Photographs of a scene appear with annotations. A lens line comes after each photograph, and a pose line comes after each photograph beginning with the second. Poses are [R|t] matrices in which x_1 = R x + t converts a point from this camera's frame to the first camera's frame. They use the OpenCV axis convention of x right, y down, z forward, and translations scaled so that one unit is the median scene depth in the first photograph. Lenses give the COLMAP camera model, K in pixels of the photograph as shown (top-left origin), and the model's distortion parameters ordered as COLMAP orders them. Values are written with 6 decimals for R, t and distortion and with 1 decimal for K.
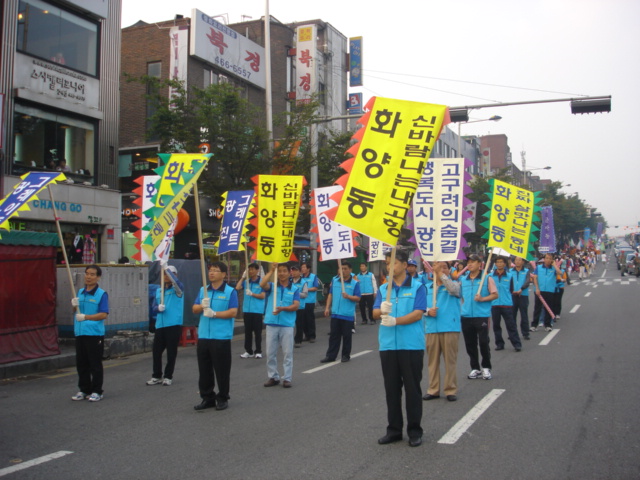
lens RADIAL K [[718.3, 0, 320.0], [0, 718.3, 240.0], [0, 0, 1]] dist [-0.073342, -0.112820]
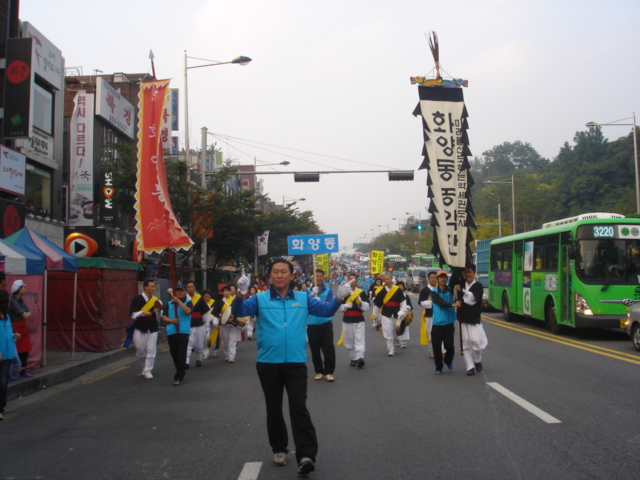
lens RADIAL K [[718.3, 0, 320.0], [0, 718.3, 240.0], [0, 0, 1]] dist [-0.073342, -0.112820]
pose [[0.925170, 0.010885, 0.379398, -0.285076], [-0.000690, 0.999635, -0.026998, -0.007968], [-0.379553, 0.024716, 0.924840, -0.283992]]
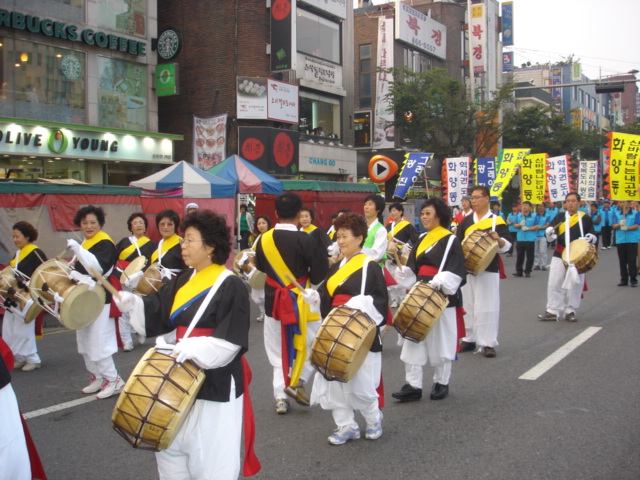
lens RADIAL K [[718.3, 0, 320.0], [0, 718.3, 240.0], [0, 0, 1]] dist [-0.073342, -0.112820]
pose [[0.987892, 0.002276, -0.155129, -0.115937], [0.010895, 0.996406, 0.084000, -0.010385], [0.154763, -0.084673, 0.984316, -0.299544]]
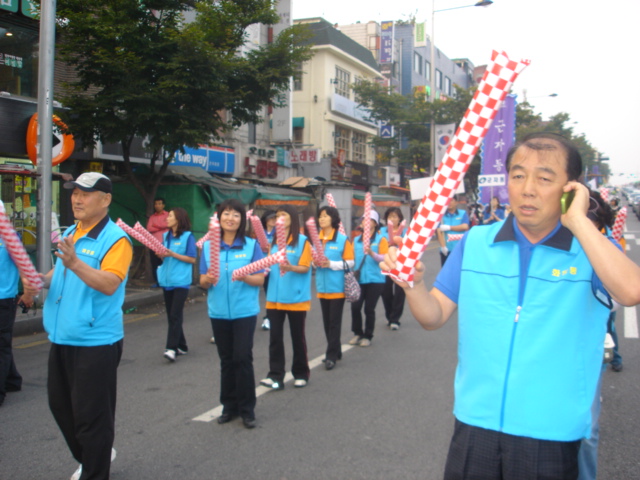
lens RADIAL K [[718.3, 0, 320.0], [0, 718.3, 240.0], [0, 0, 1]] dist [-0.073342, -0.112820]
pose [[0.999943, 0.010517, -0.002090, 0.152689], [-0.010324, 0.996932, 0.077585, 0.015264], [0.002899, -0.077559, 0.996984, 0.474008]]
